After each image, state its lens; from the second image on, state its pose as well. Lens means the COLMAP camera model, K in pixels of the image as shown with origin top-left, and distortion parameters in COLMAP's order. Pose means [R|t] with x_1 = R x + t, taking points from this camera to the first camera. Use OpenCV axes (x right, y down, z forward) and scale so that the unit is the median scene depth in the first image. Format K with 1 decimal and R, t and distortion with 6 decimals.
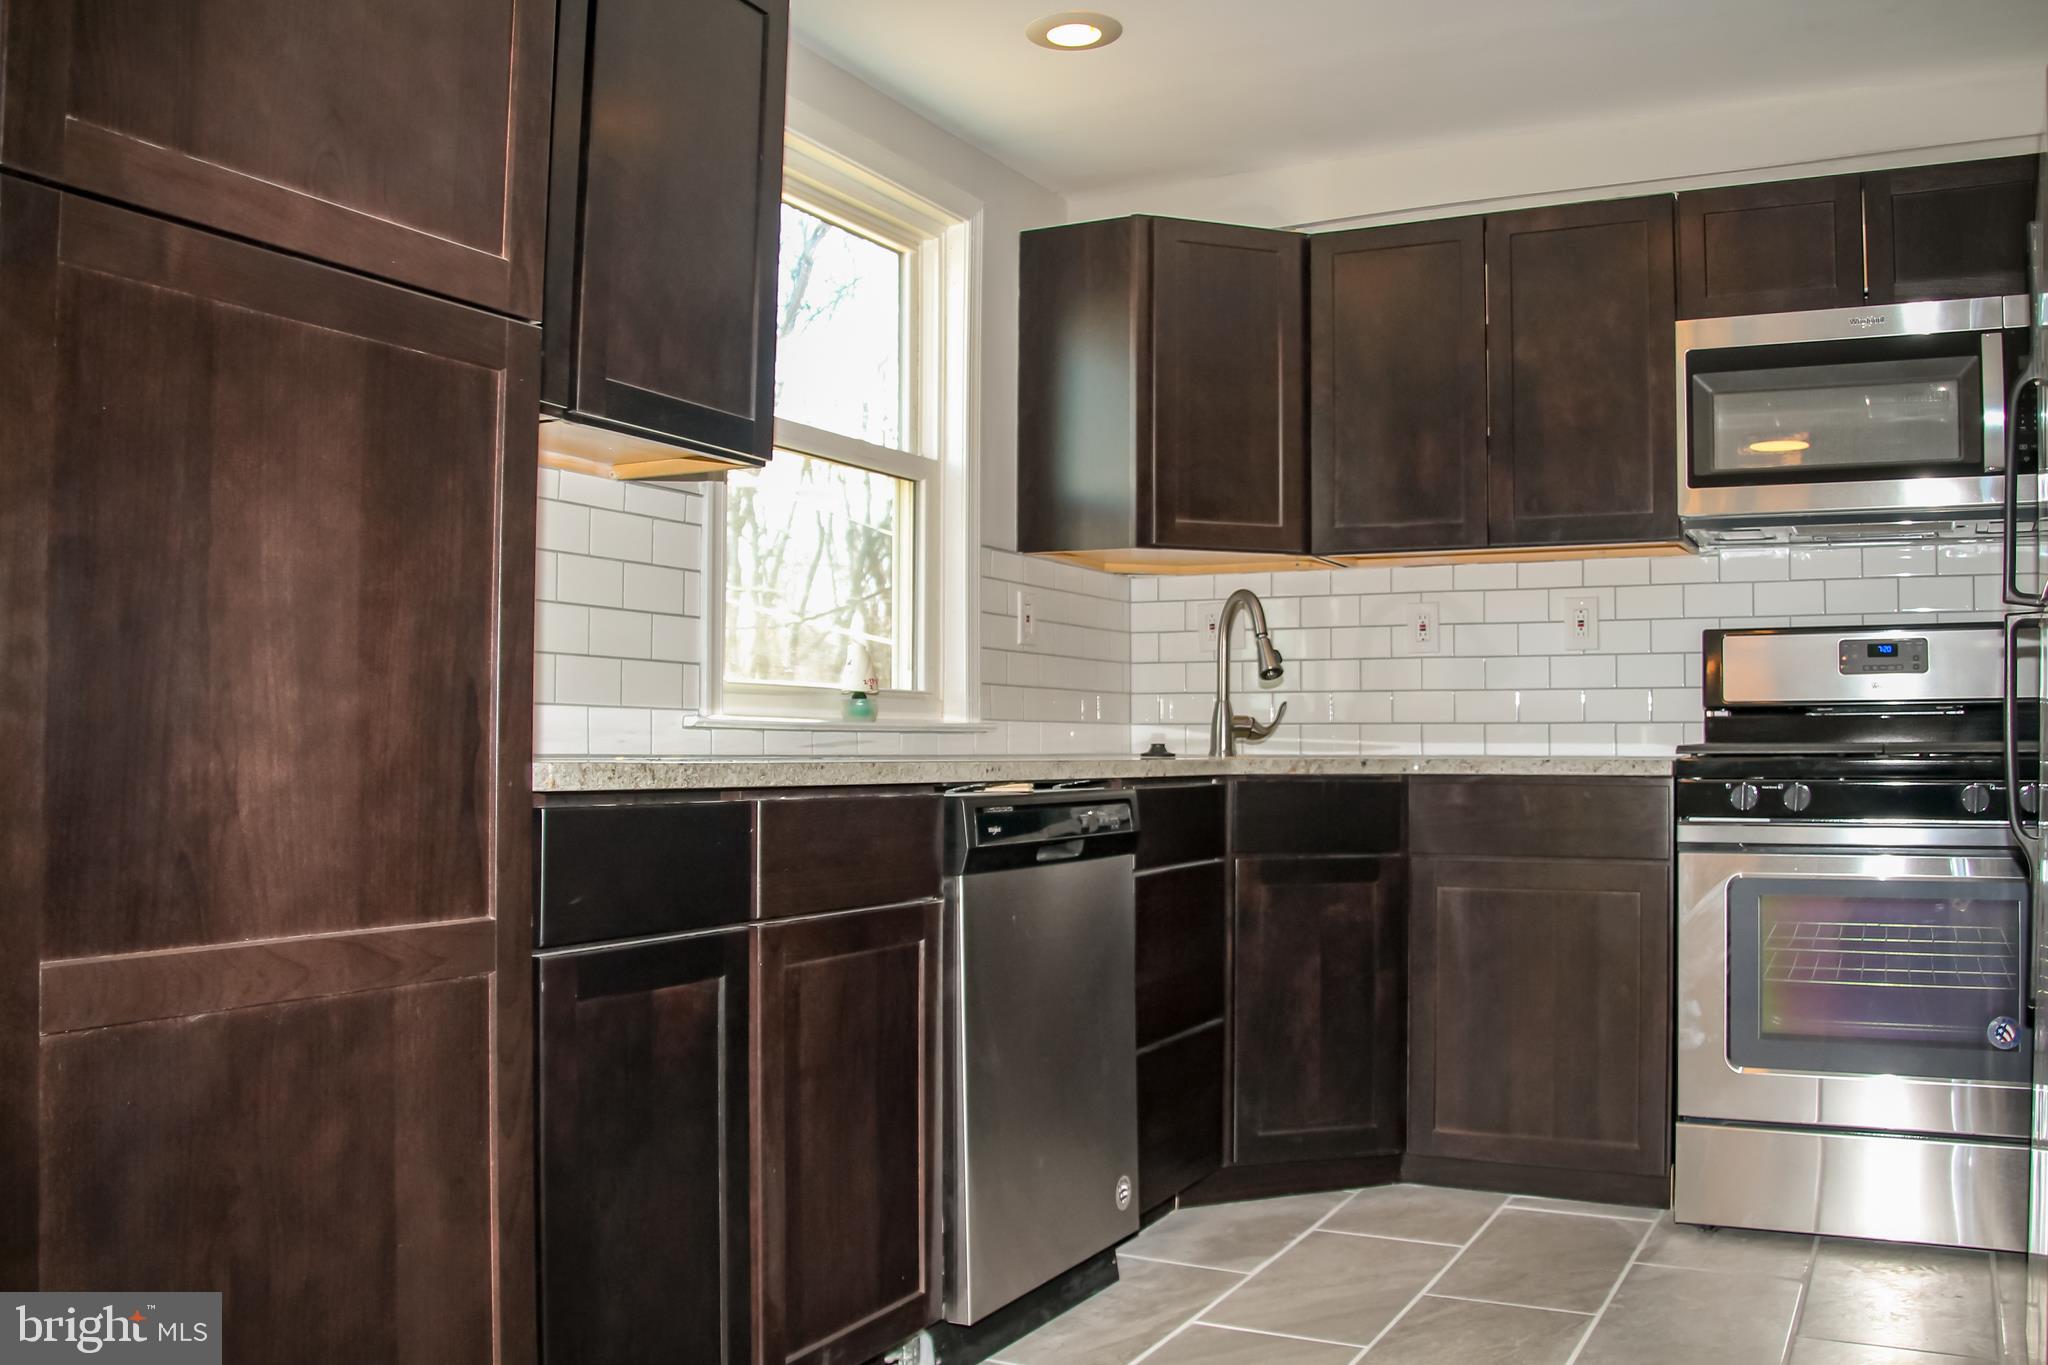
lens RADIAL K [[1751.6, 0, 1024.0], [0, 1751.6, 682.5], [0, 0, 1]] dist [-0.201237, 0.131334]
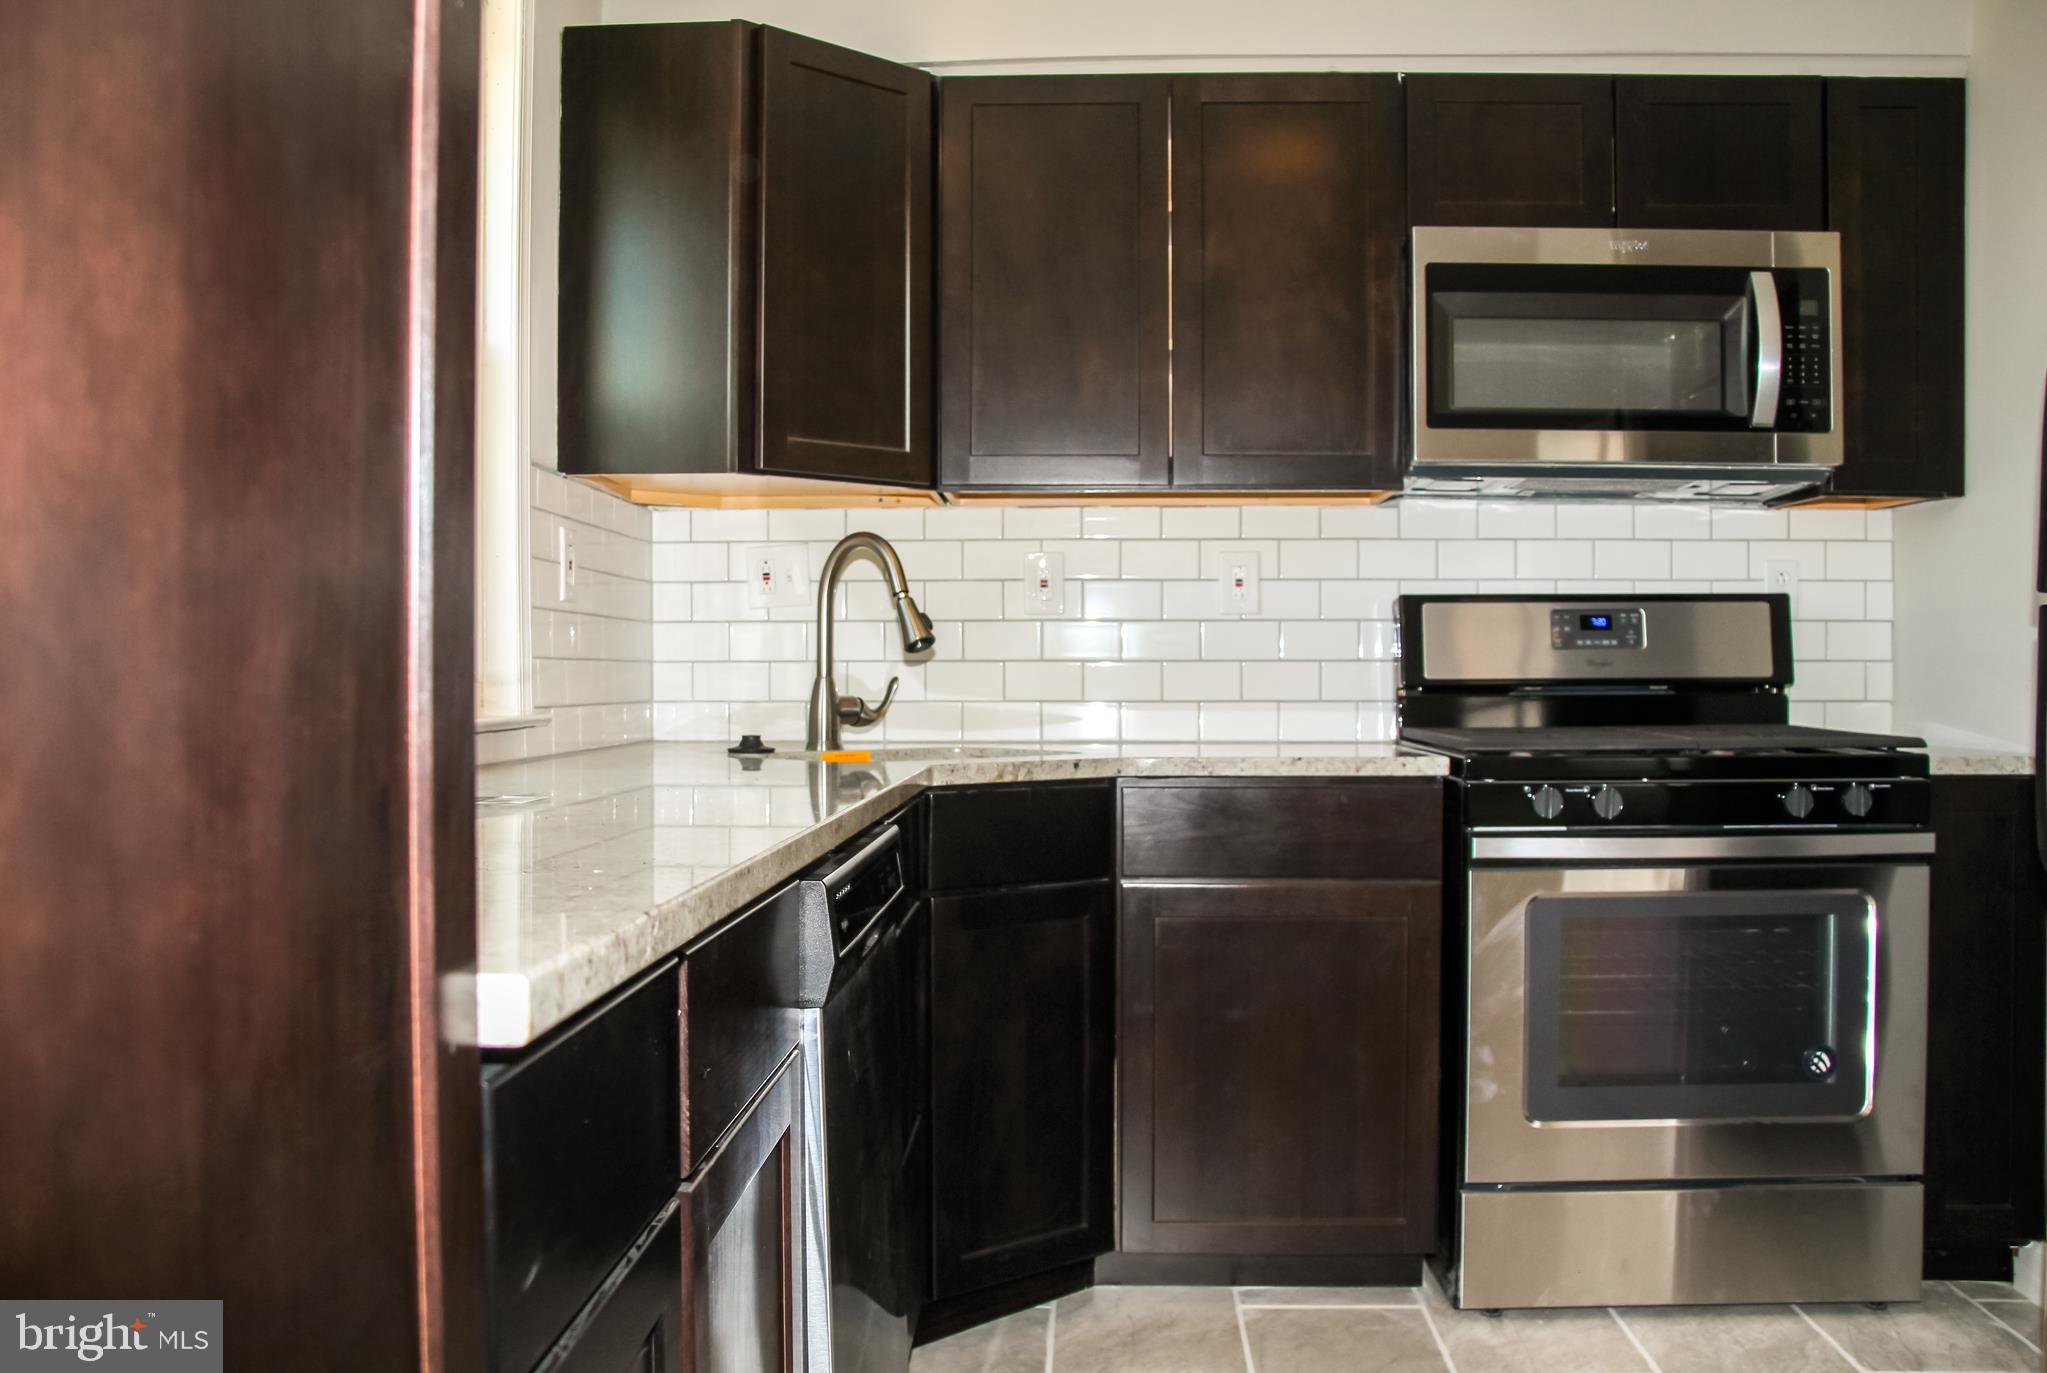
lens RADIAL K [[1814.2, 0, 1023.5], [0, 1814.2, 686.5], [0, 0, 1]] dist [-0.132784, 0.004535]
pose [[0.903019, -0.007492, 0.429534, -0.167121], [-0.009752, 0.999233, 0.037930, -0.018234], [-0.429489, -0.038440, 0.902254, 0.276643]]
